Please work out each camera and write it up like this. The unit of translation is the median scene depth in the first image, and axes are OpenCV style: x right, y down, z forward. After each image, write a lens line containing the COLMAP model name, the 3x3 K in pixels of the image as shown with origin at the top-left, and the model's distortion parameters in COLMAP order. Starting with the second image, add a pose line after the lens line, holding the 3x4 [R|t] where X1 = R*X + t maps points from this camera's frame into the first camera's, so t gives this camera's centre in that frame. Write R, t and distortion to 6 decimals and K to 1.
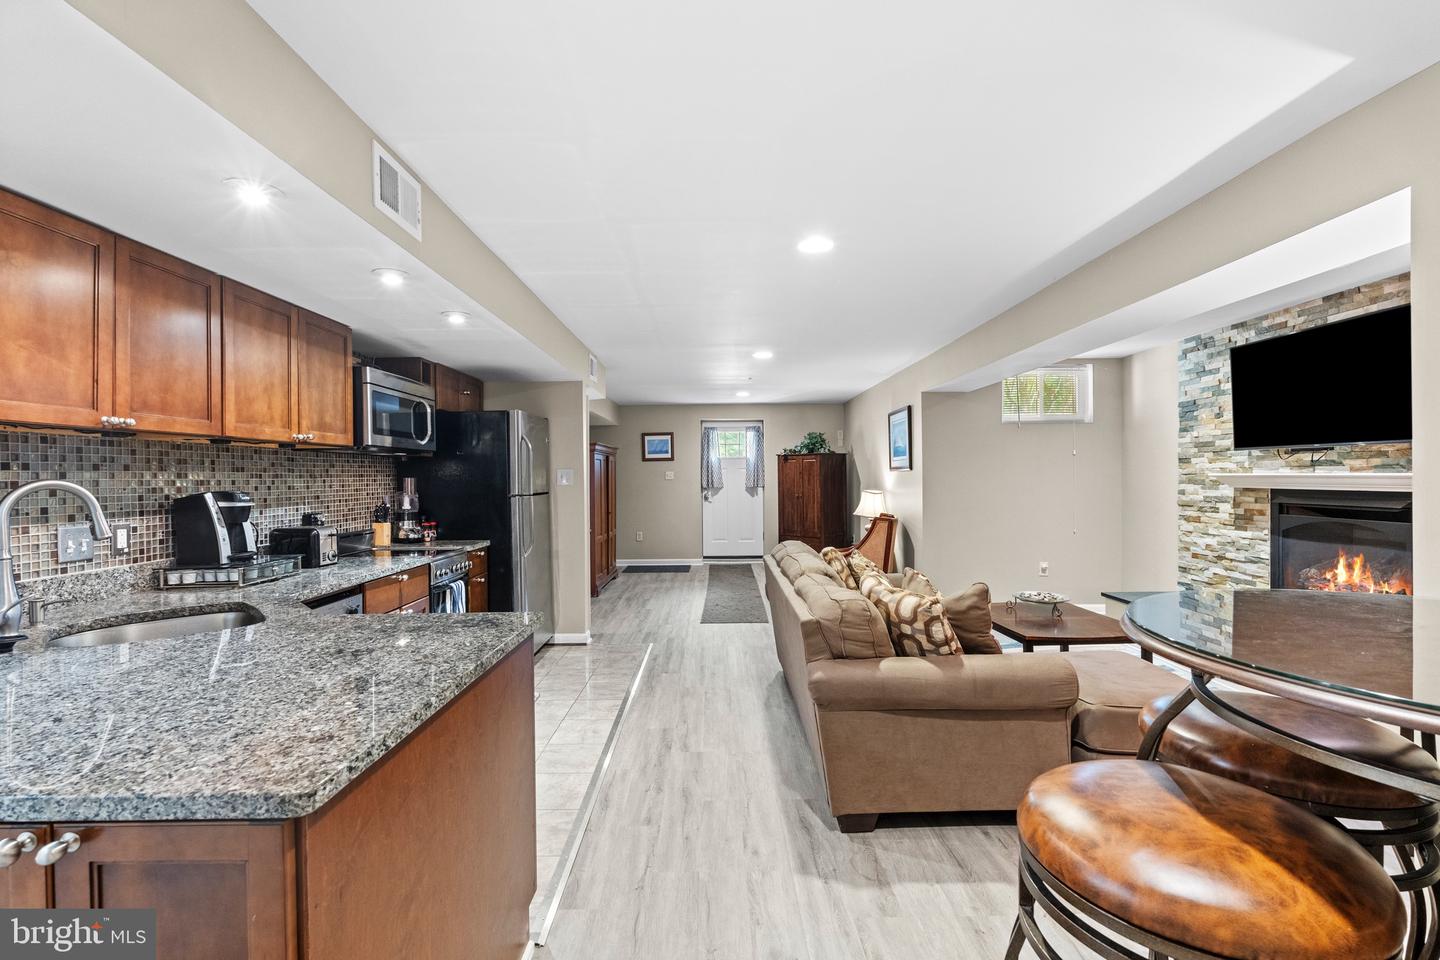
lens RADIAL K [[639.6, 0, 718.3], [0, 639.6, 478.9], [0, 0, 1]] dist [-0.006665, 0.000327]
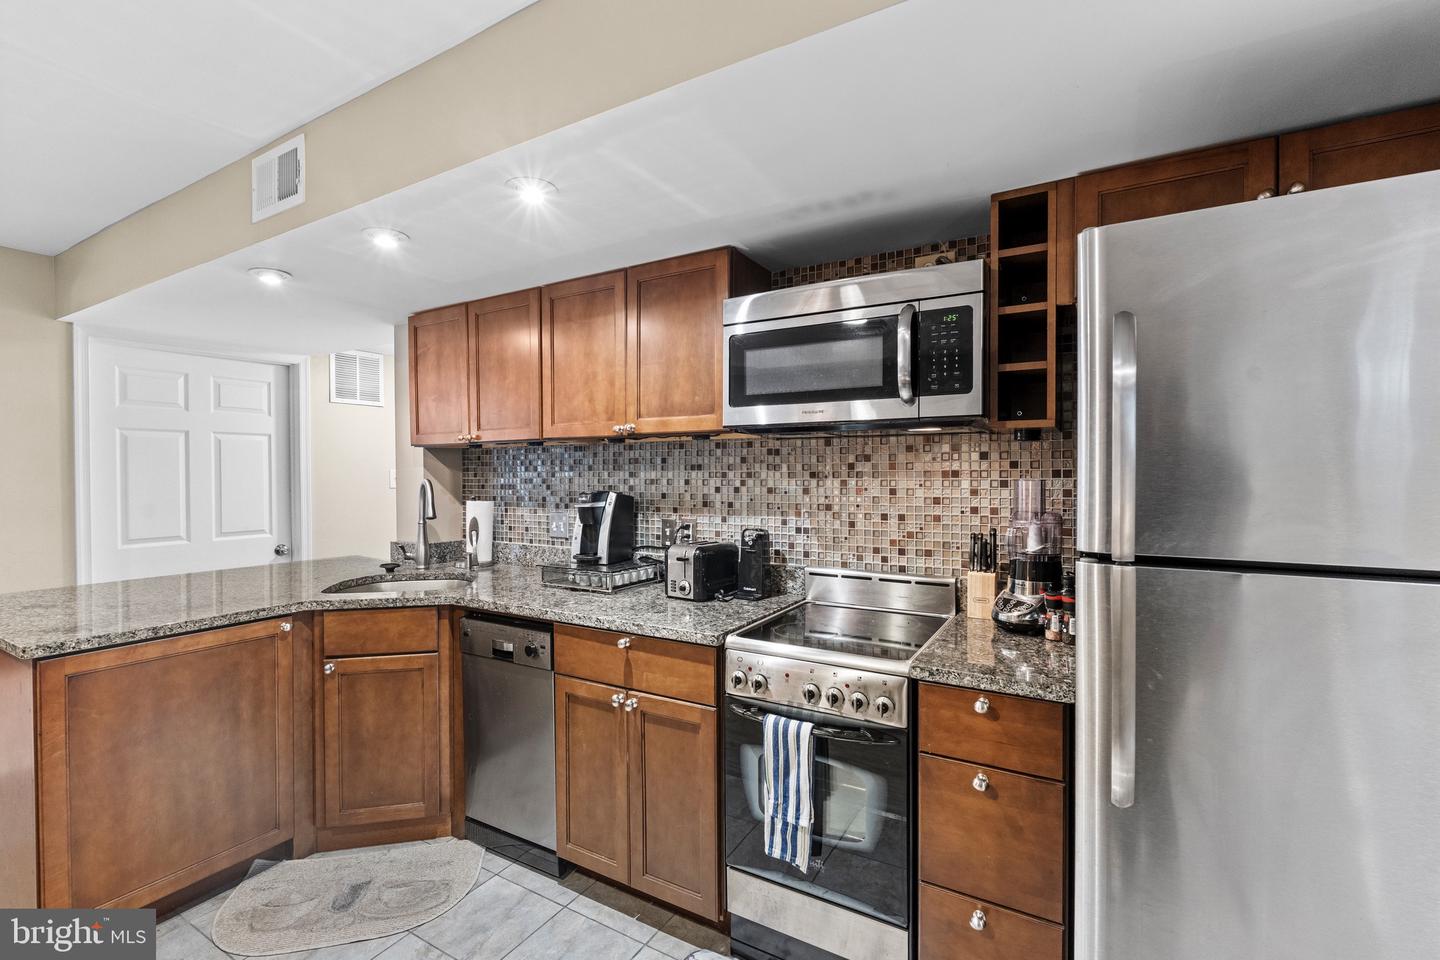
lens RADIAL K [[639.6, 0, 723.0], [0, 639.6, 477.7], [0, 0, 1]] dist [-0.006665, 0.000327]
pose [[-0.509864, 0.019270, -0.860039, -0.035400], [0.005062, 0.999799, 0.019400, -0.044273], [0.860240, 0.005538, -0.509859, 3.748729]]
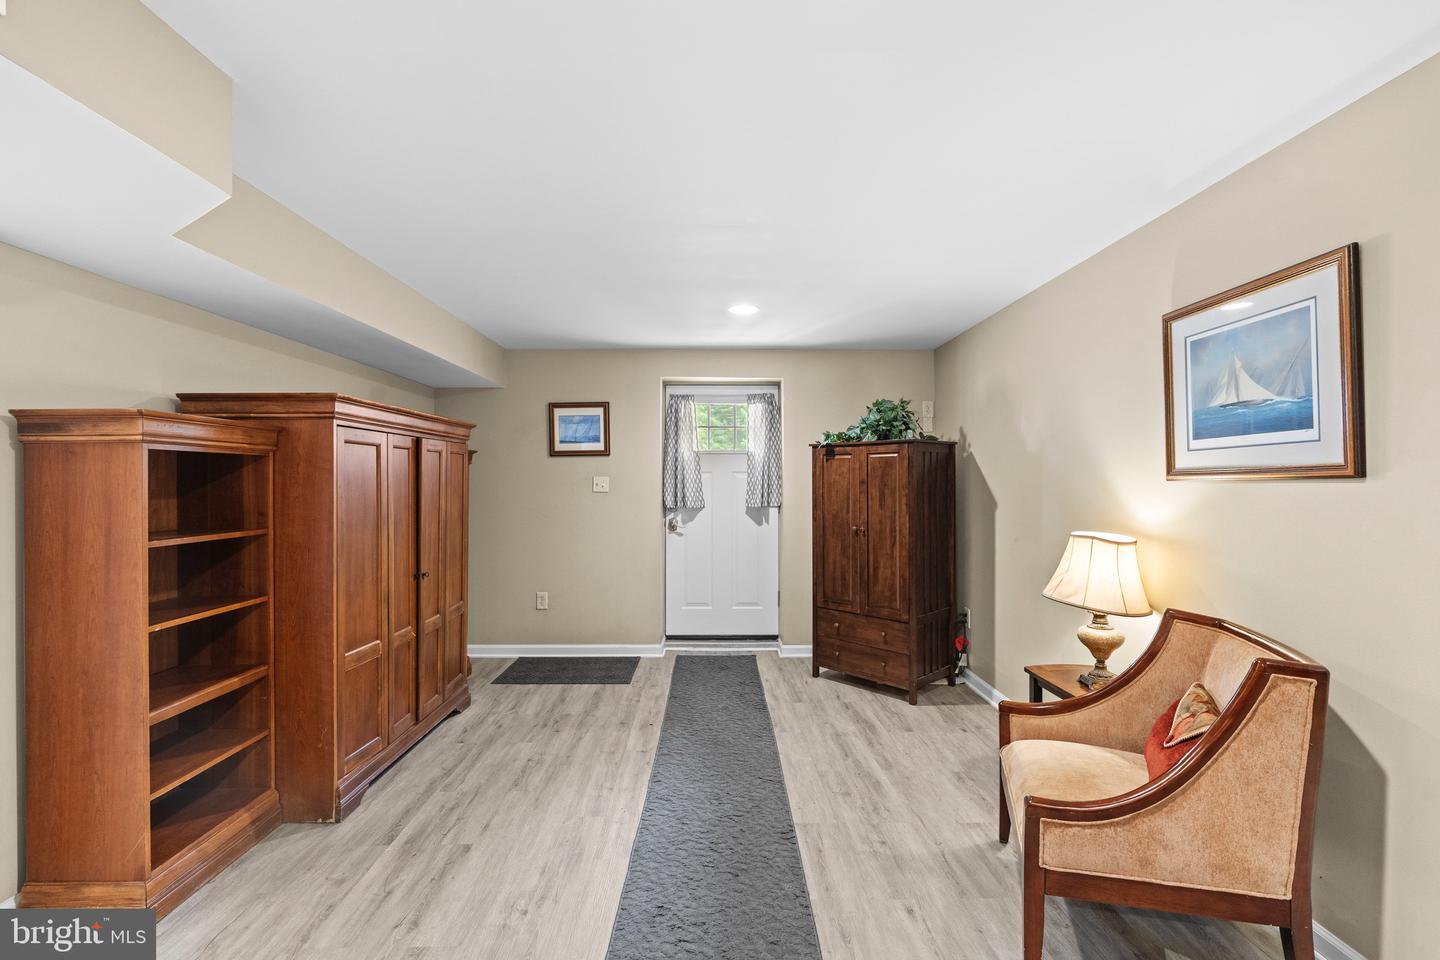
lens RADIAL K [[639.6, 0, 721.7], [0, 639.6, 476.3], [0, 0, 1]] dist [-0.006665, 0.000327]
pose [[0.999966, 0.007264, 0.003818, 0.020100], [-0.007221, 0.999910, -0.011269, -0.006611], [-0.003900, 0.011241, 0.999929, 0.470057]]
